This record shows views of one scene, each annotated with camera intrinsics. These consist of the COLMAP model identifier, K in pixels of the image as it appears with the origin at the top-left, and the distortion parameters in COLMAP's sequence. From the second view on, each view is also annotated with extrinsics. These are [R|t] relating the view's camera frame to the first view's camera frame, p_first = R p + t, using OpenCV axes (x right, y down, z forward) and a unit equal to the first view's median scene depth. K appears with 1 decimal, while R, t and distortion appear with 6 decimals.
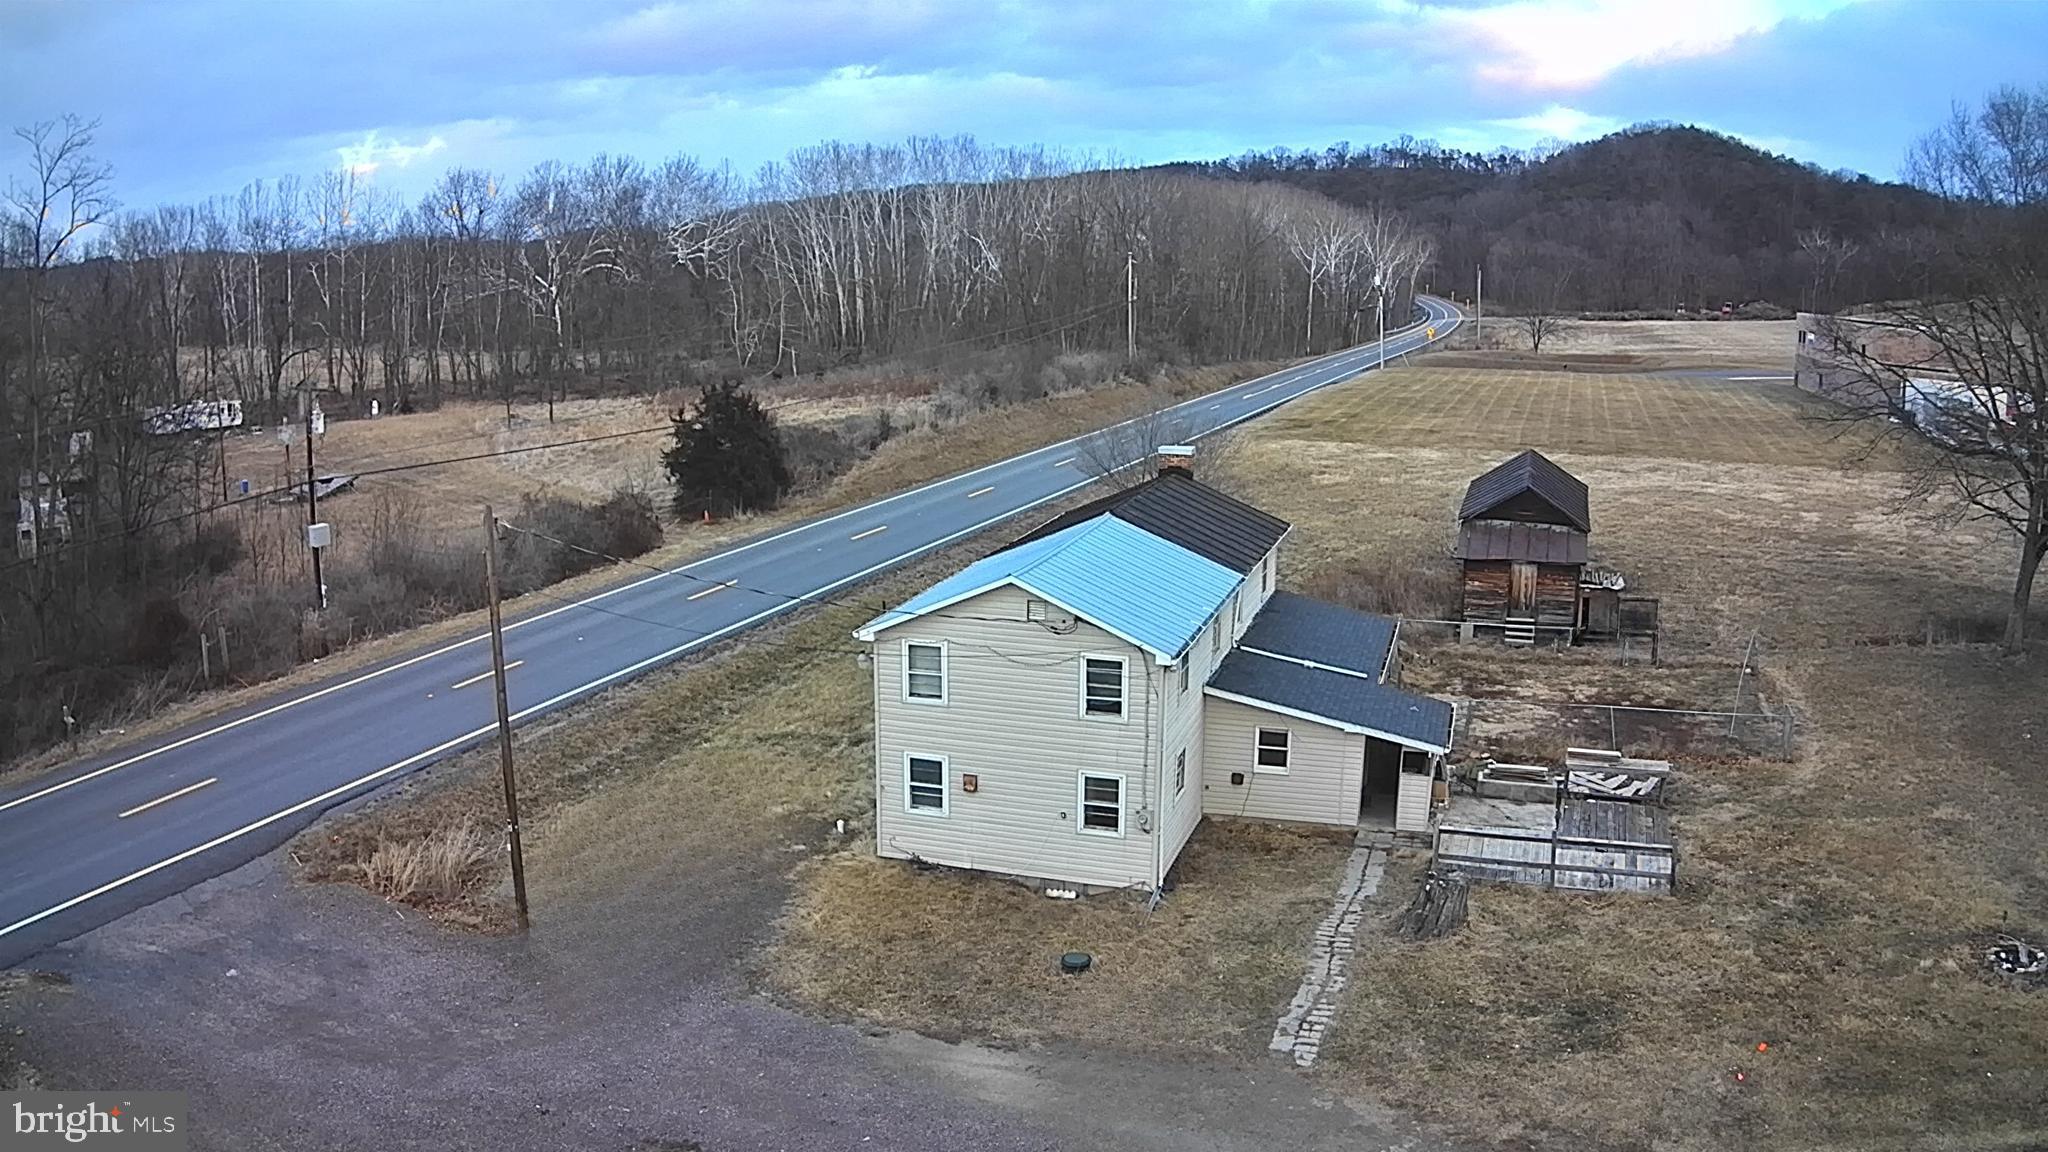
lens RADIAL K [[1517.2, 0, 1016.3], [0, 1517.2, 545.0], [0, 0, 1]] dist [-0.372444, 0.121018]
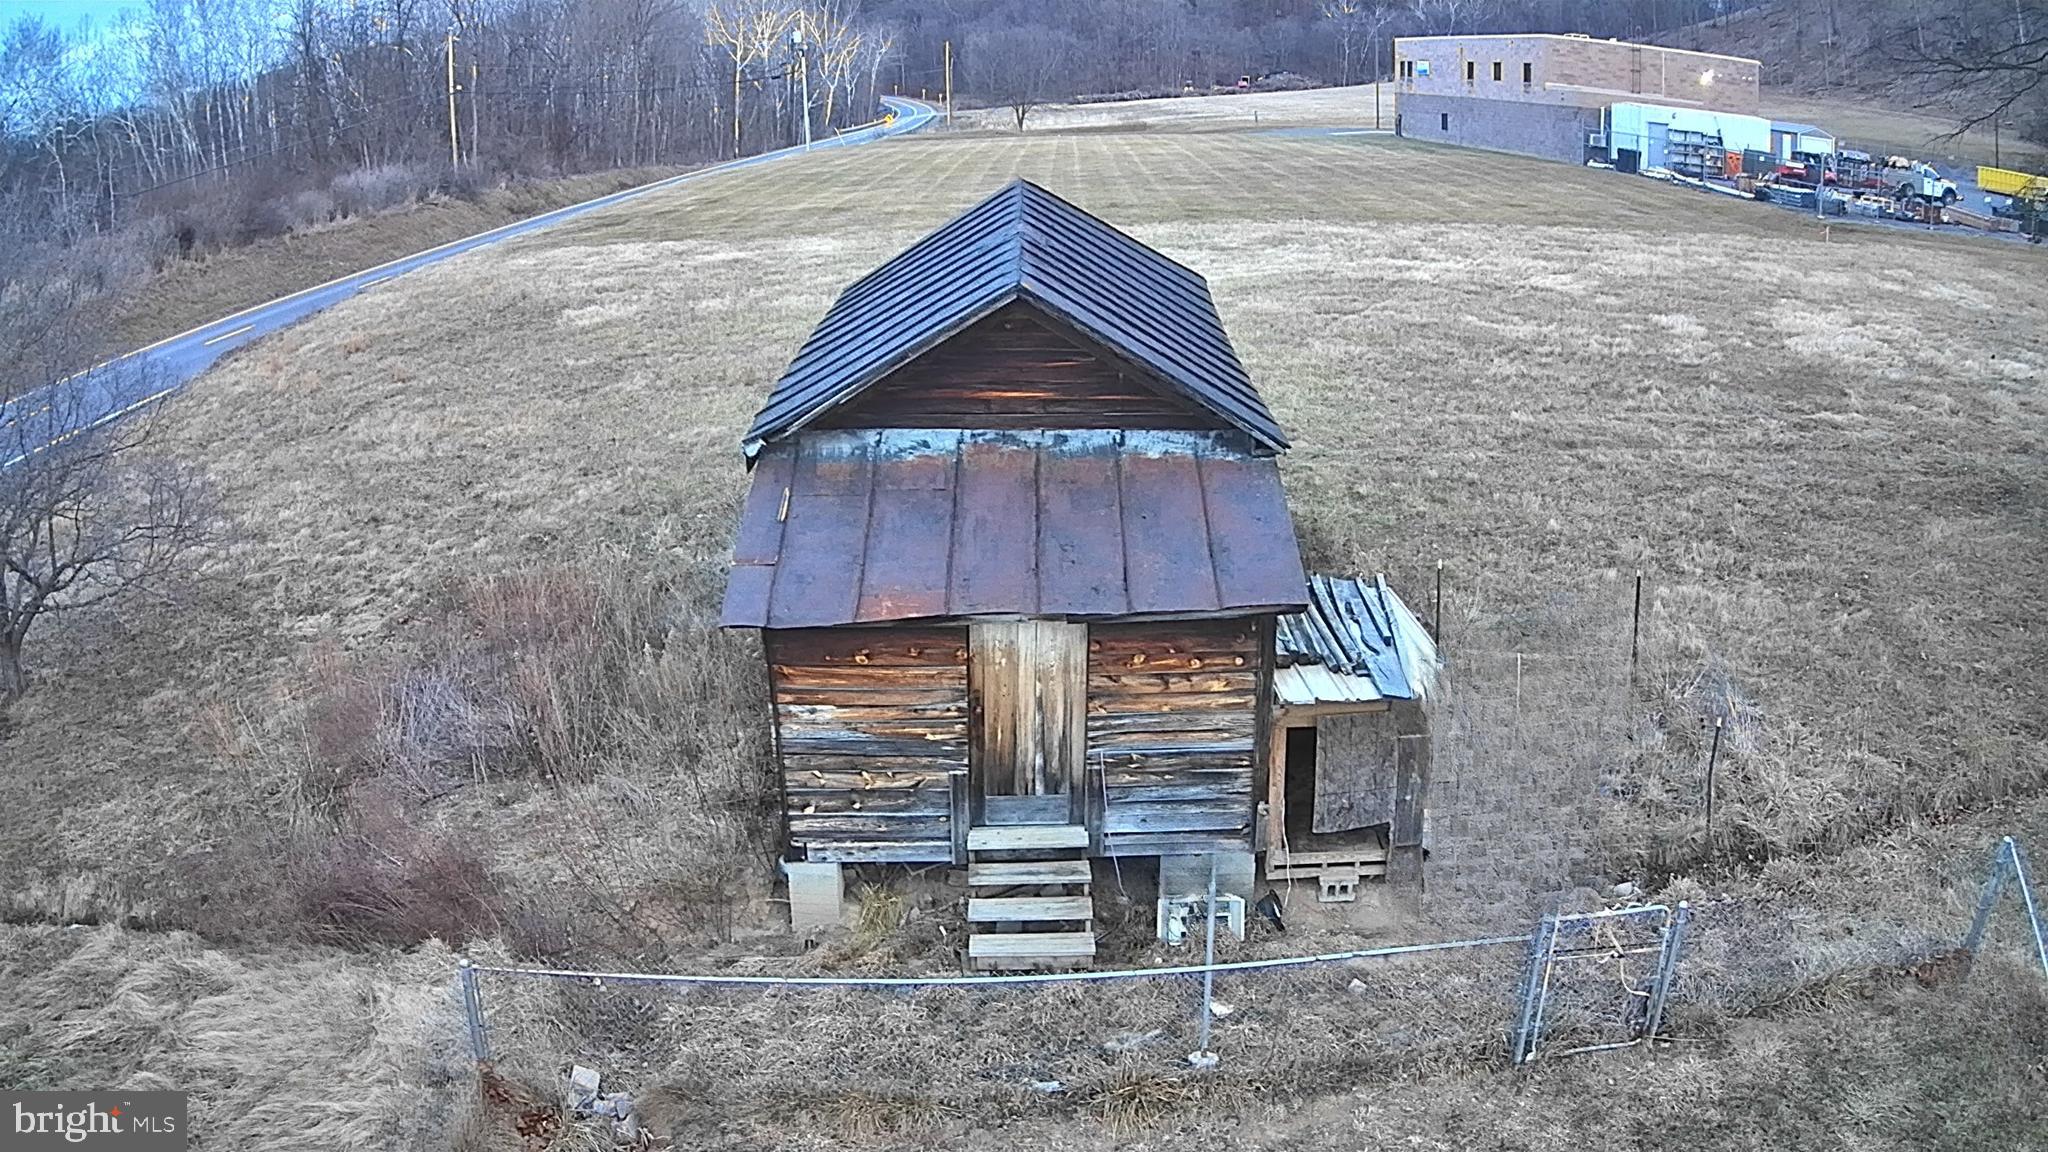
lens RADIAL K [[1517.2, 0, 1016.3], [0, 1517.2, 545.0], [0, 0, 1]] dist [-0.372444, 0.121018]
pose [[0.941744, -0.115767, 0.315780, 0.162157], [0.079173, 0.988816, 0.126391, -0.017731], [-0.326880, -0.094027, 0.940377, 0.458449]]
